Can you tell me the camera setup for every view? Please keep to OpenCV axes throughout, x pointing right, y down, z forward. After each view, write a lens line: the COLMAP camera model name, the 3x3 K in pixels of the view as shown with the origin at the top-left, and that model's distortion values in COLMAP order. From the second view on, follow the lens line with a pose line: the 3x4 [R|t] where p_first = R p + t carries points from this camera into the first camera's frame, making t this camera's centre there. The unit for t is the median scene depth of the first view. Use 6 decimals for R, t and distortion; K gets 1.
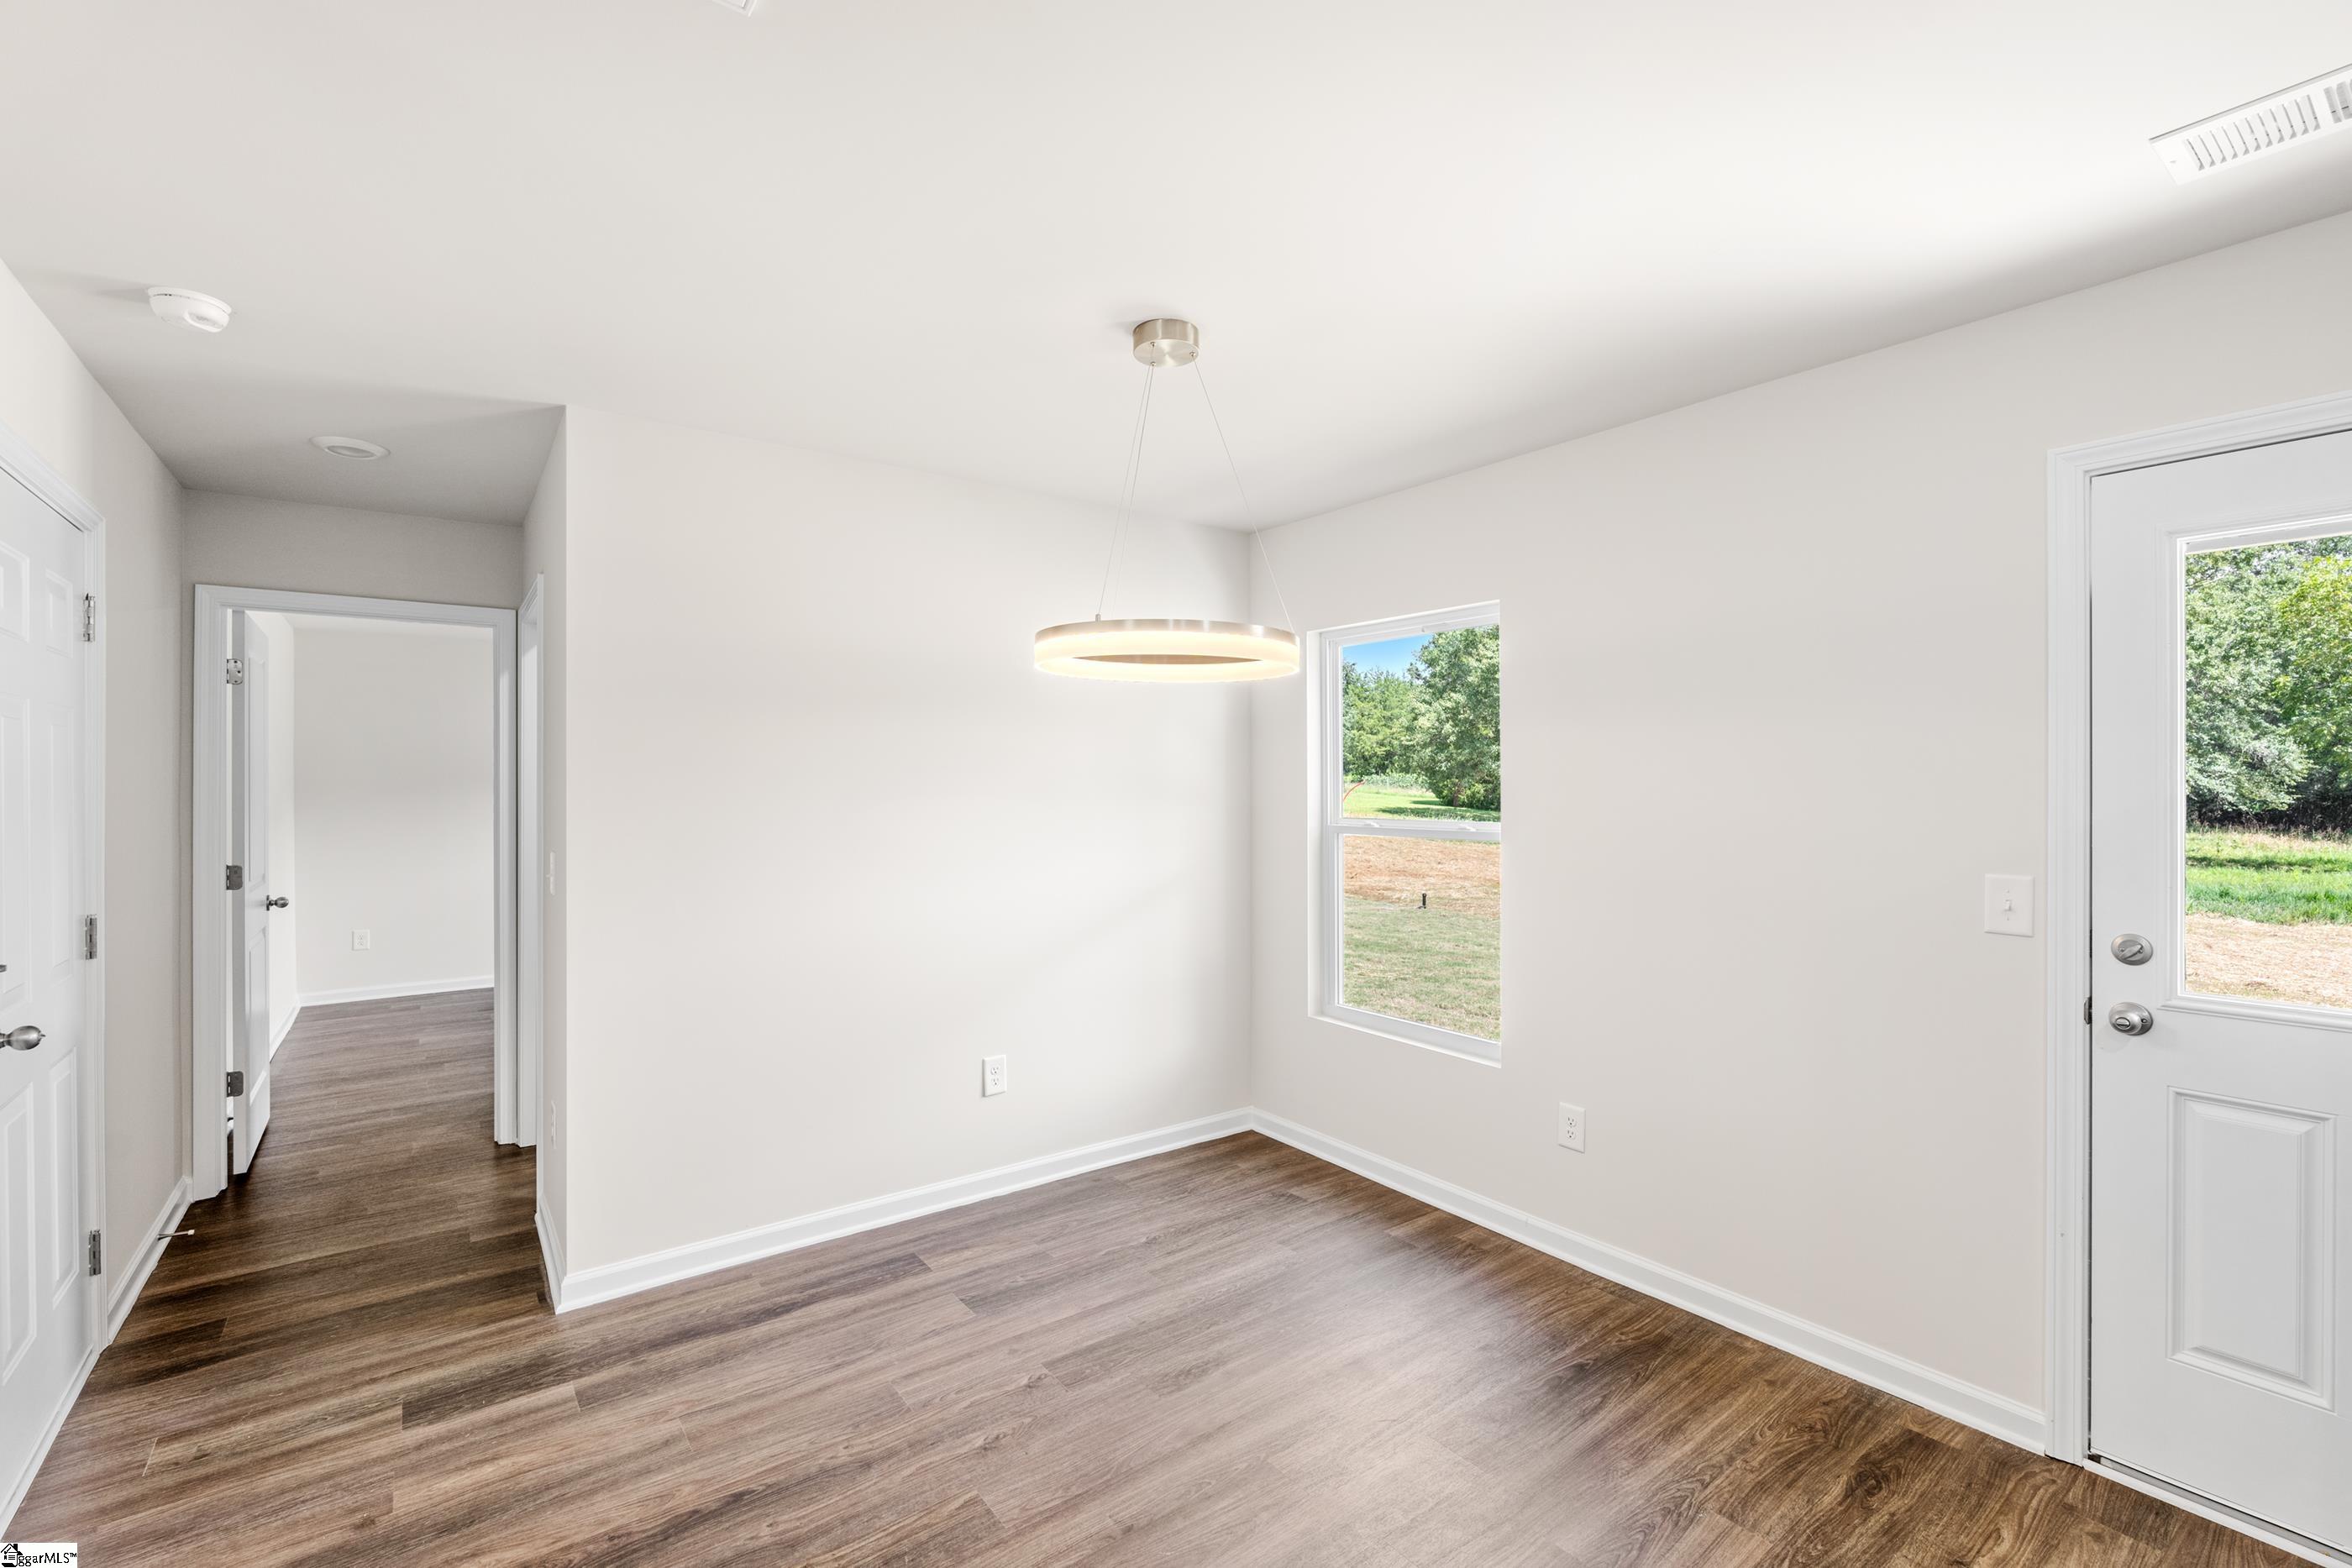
lens RADIAL K [[1036.3, 0, 1174.9], [0, 1036.3, 786.5], [0, 0, 1]] dist [-0.005619, 0.000604]
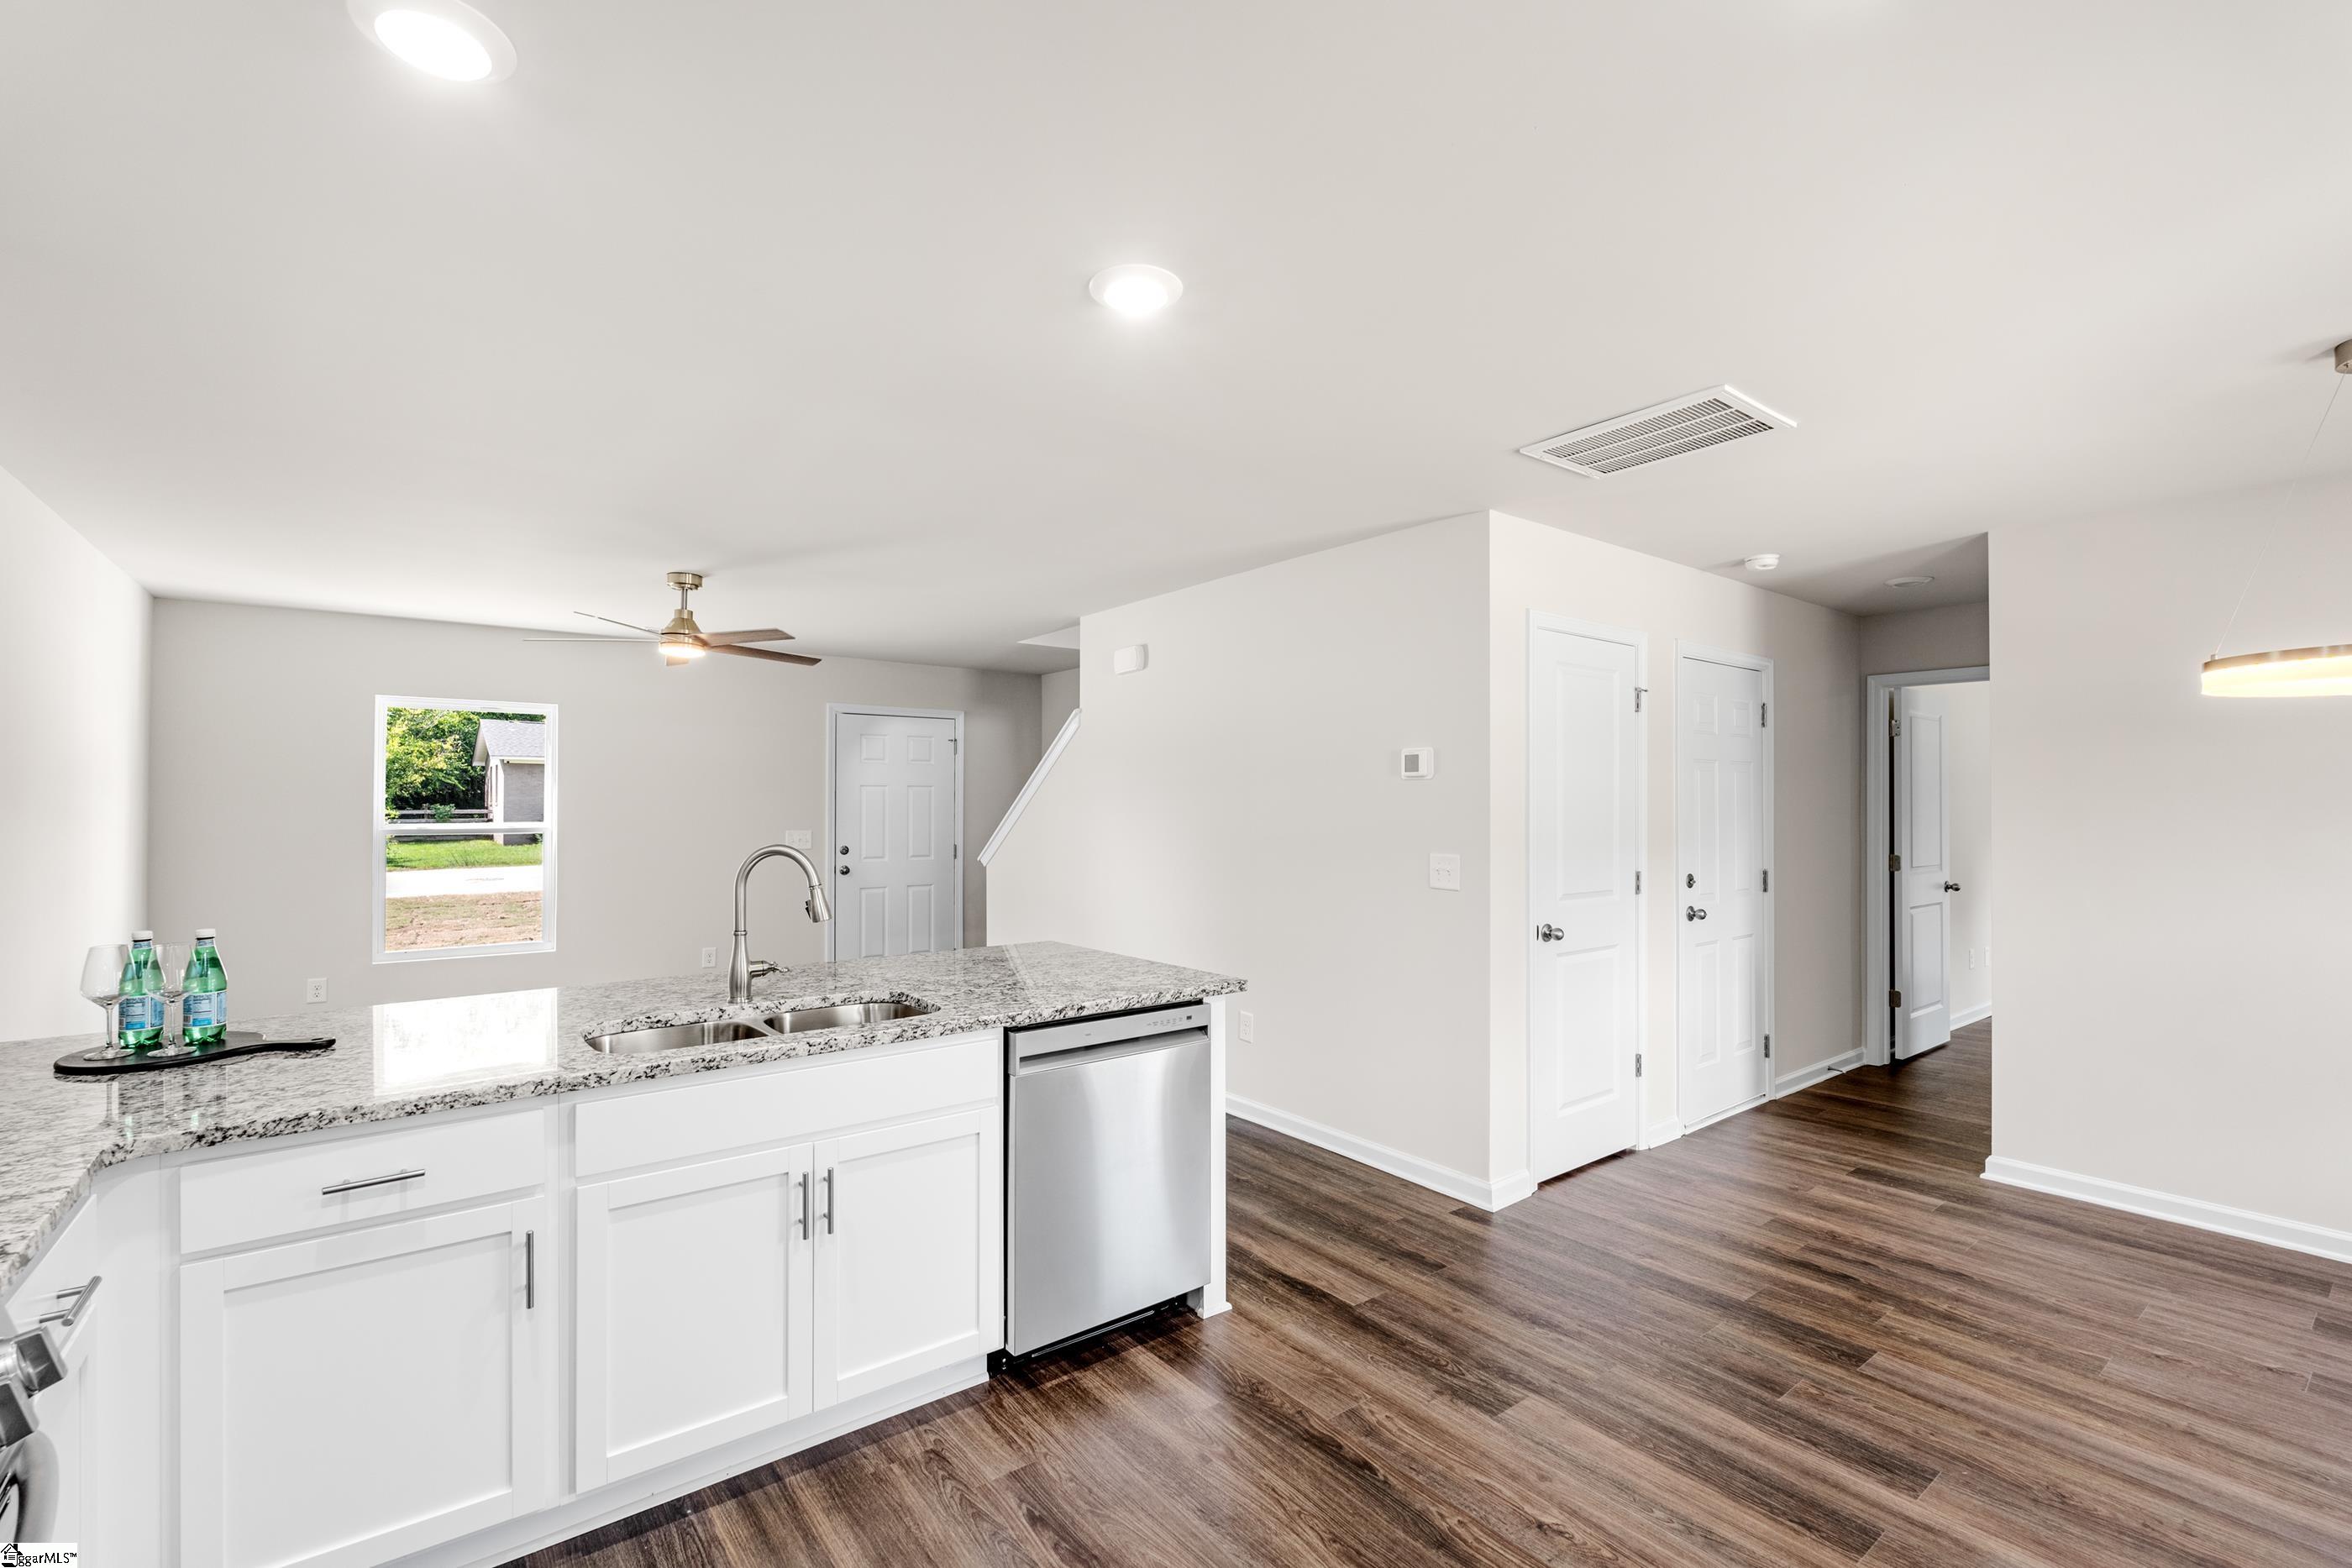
lens RADIAL K [[1036.3, 0, 1178.6], [0, 1036.3, 772.7], [0, 0, 1]] dist [-0.005619, 0.000604]
pose [[0.020581, -0.026187, -0.999445, 0.824007], [-0.005258, 0.999640, -0.026300, 0.001133], [0.999774, 0.005797, 0.020435, -0.132420]]
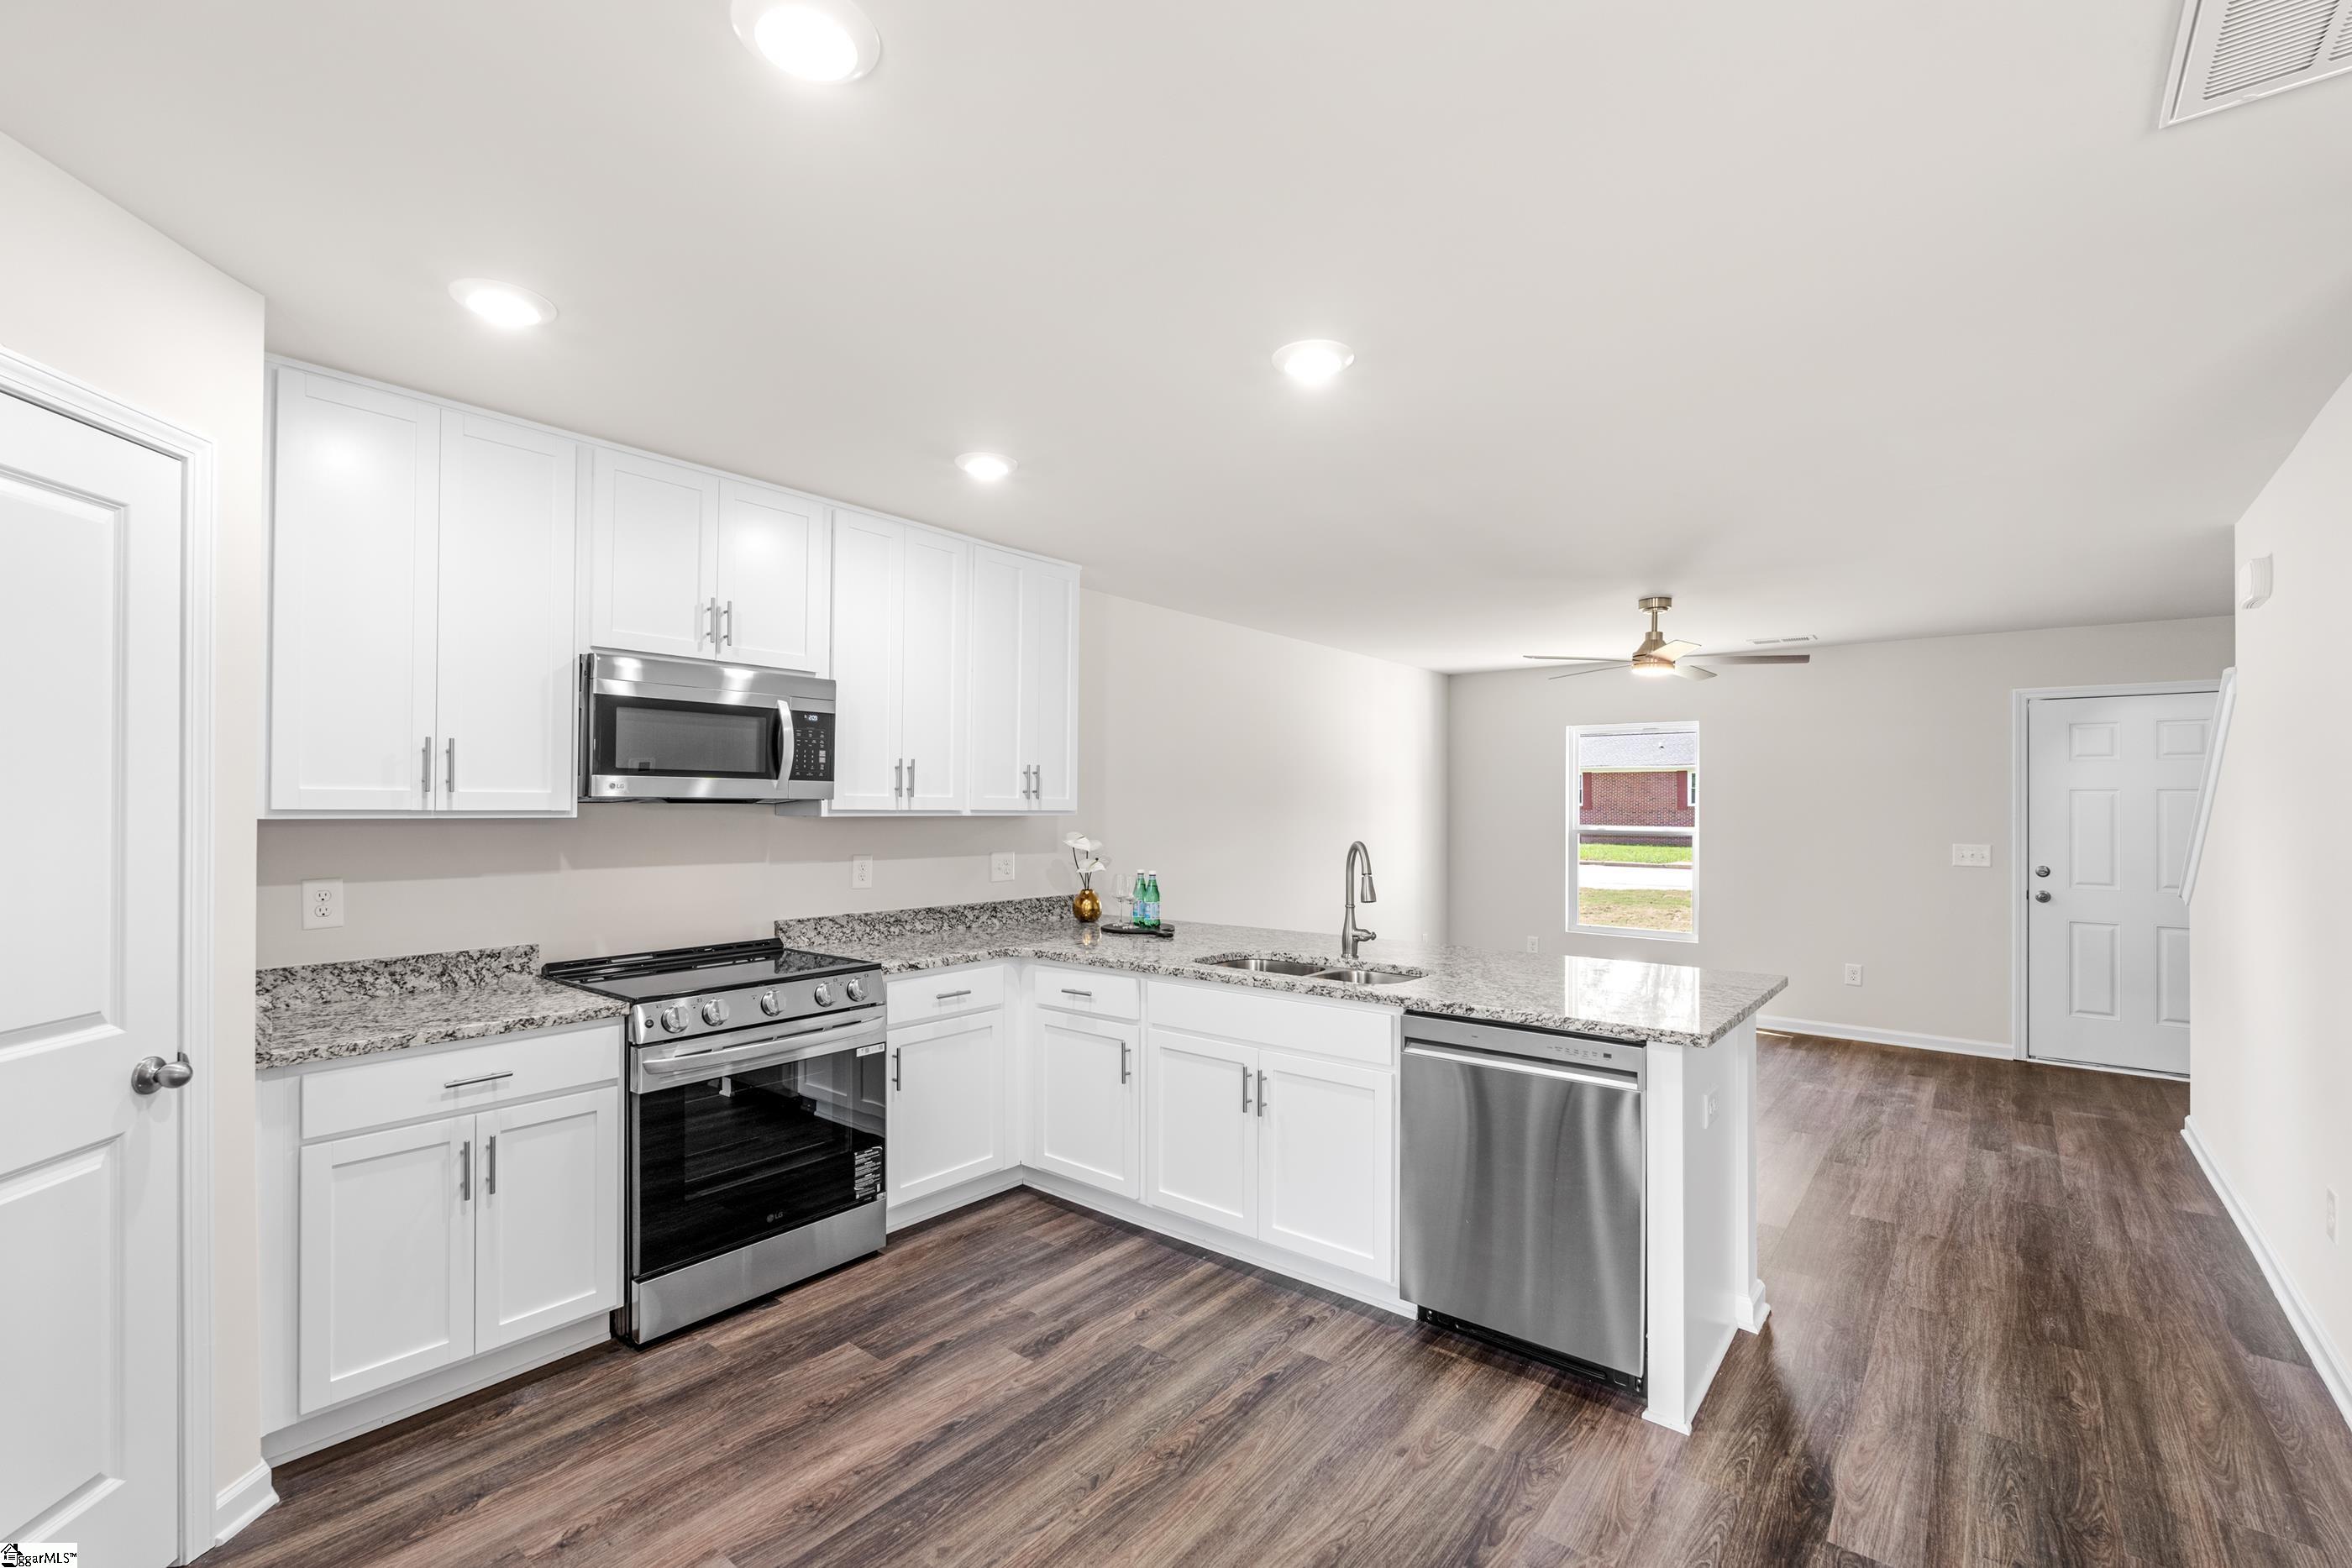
lens RADIAL K [[1036.3, 0, 1179.9], [0, 1036.3, 797.0], [0, 0, 1]] dist [-0.005619, 0.000604]
pose [[-0.968680, -0.005598, -0.248250, 0.374859], [-0.004766, 0.999981, -0.003953, -0.002113], [0.248267, -0.002646, -0.968688, 0.674499]]
